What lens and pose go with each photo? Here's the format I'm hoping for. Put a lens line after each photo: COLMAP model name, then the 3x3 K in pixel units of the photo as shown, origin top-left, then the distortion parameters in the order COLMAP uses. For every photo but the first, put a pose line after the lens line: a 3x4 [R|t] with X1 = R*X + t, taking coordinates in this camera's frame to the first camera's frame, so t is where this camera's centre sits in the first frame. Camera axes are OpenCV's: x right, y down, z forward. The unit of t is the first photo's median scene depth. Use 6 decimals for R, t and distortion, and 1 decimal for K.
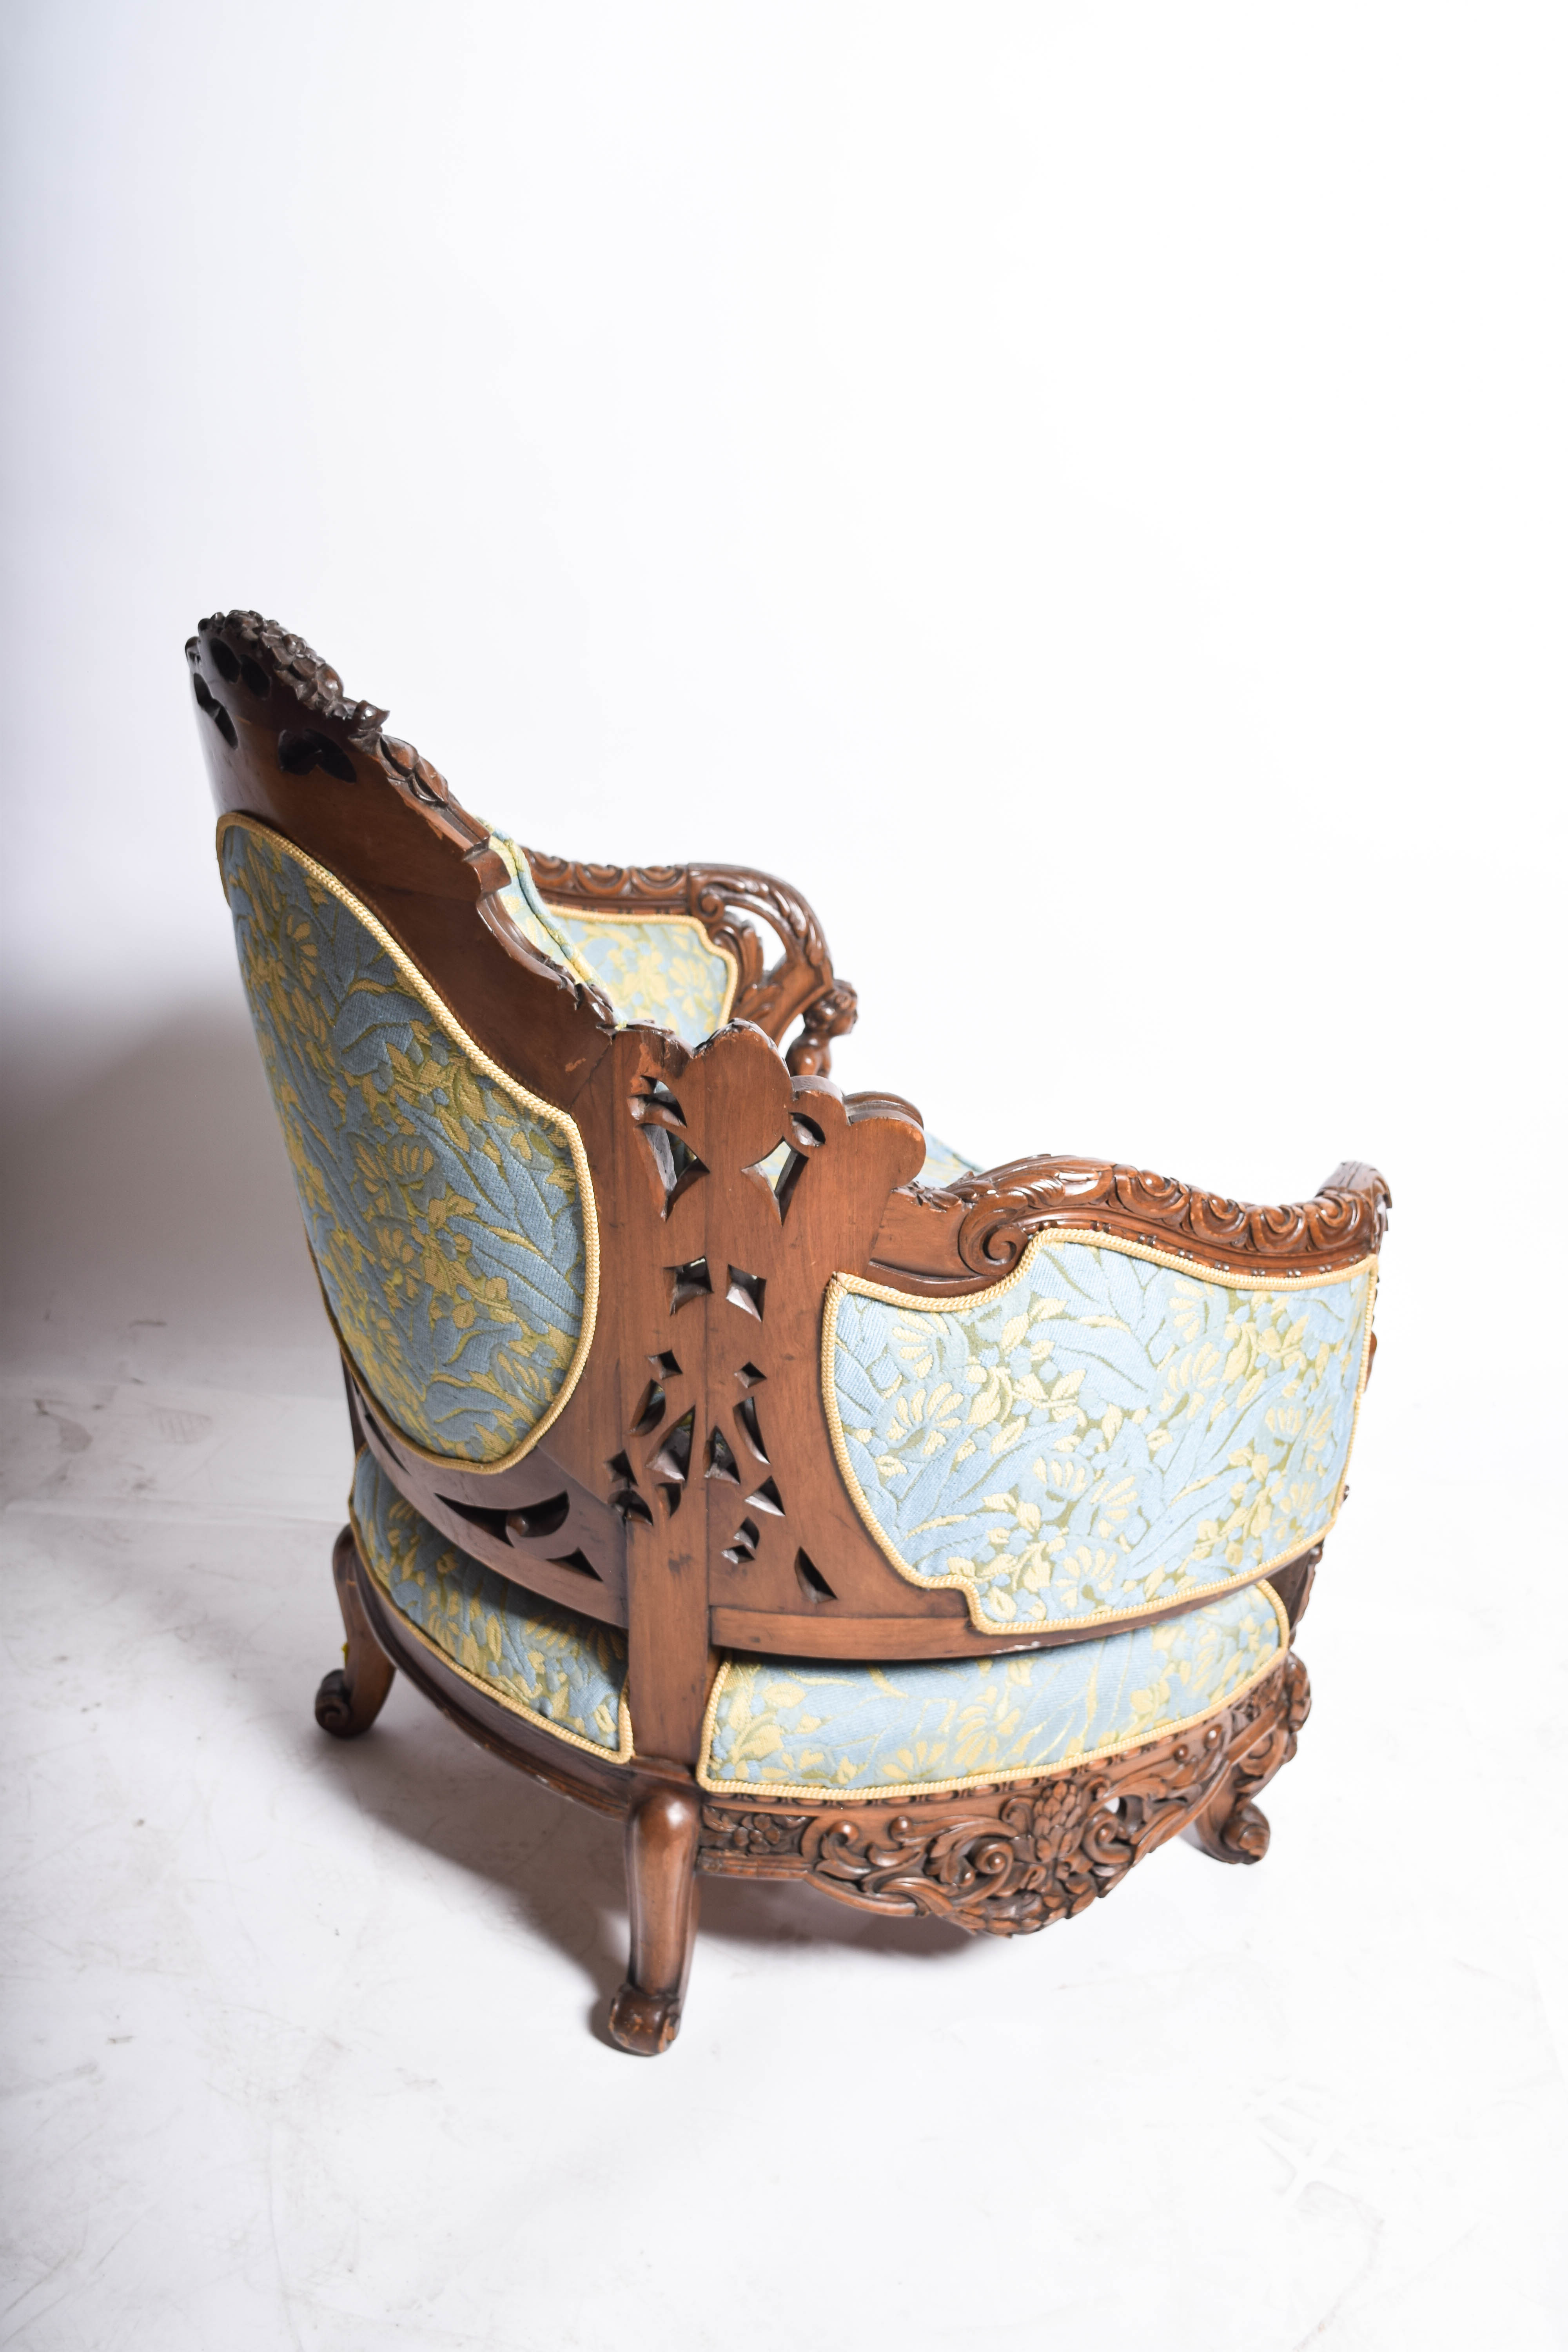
lens RADIAL K [[2493.7, 0, 784.0], [0, 2493.7, 1176.0], [0, 0, 1]] dist [-0.025559, 0.017637]
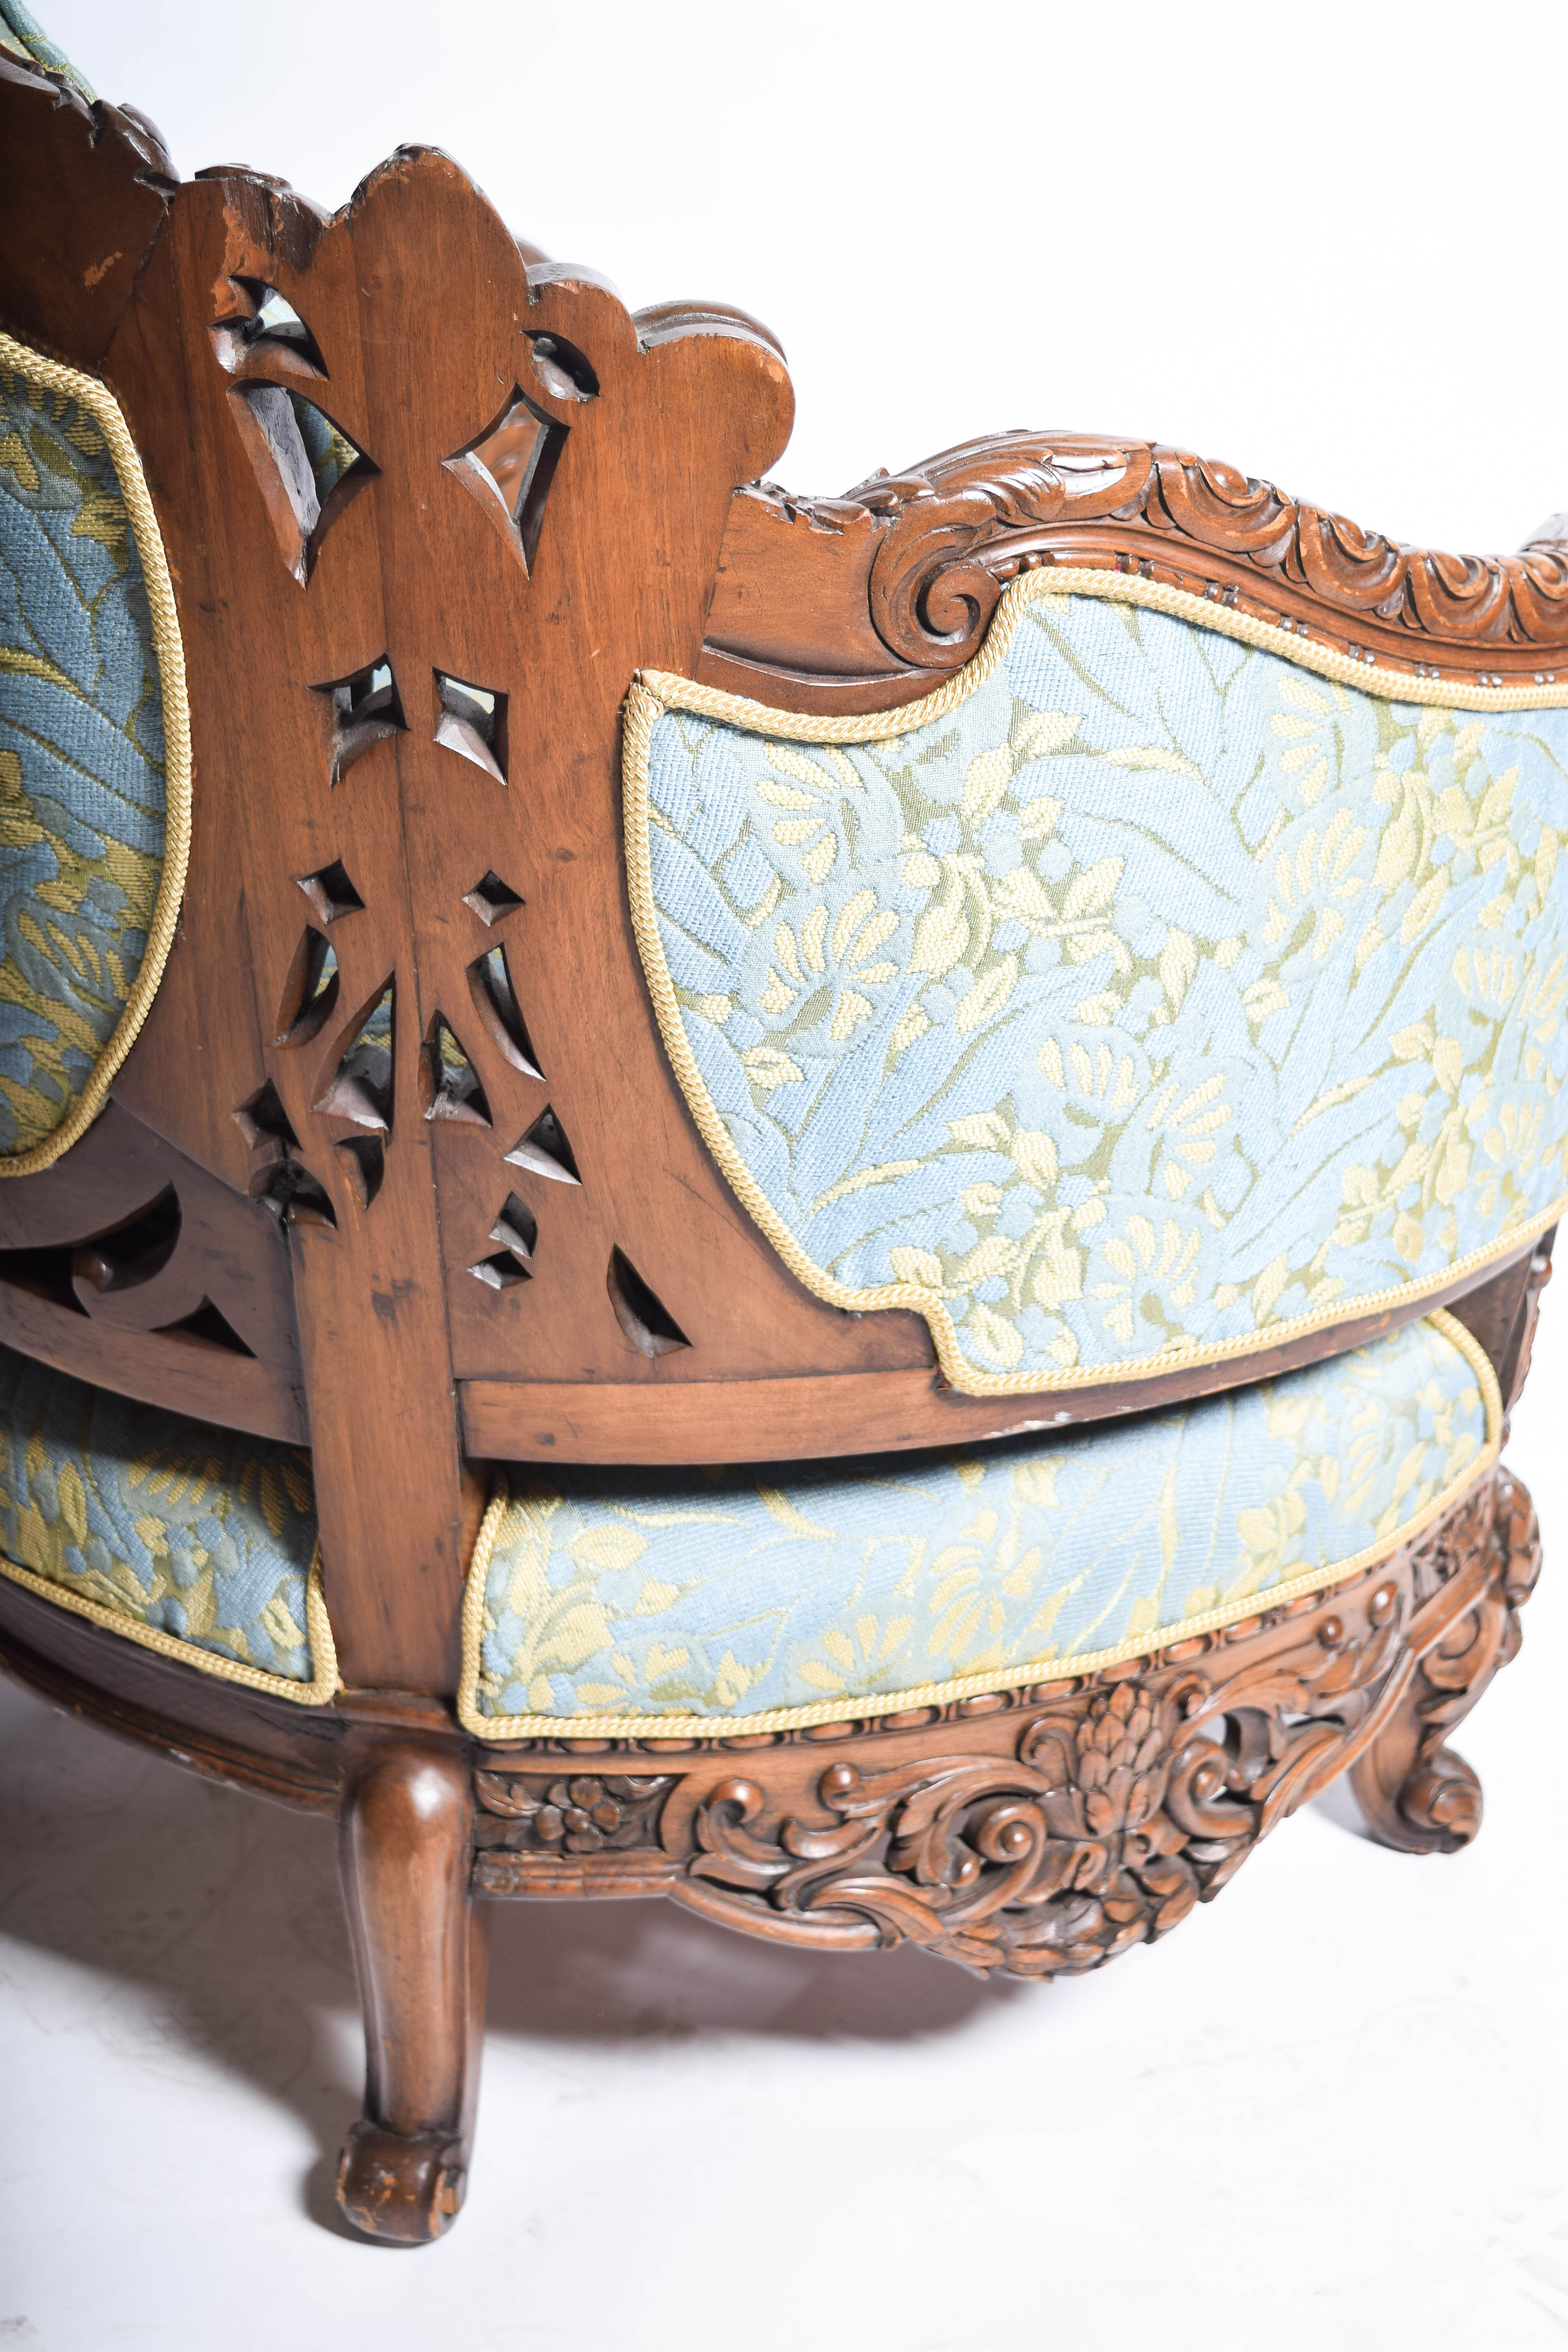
lens RADIAL K [[3639.8, 0, 784.0], [0, 3639.8, 1176.0], [0, 0, 1]] dist [-0.008636, -0.165367]
pose [[0.996435, -0.070037, 0.047029, 0.006646], [0.069512, 0.997500, 0.012711, 0.120468], [-0.047802, -0.009397, 0.998813, 0.207376]]
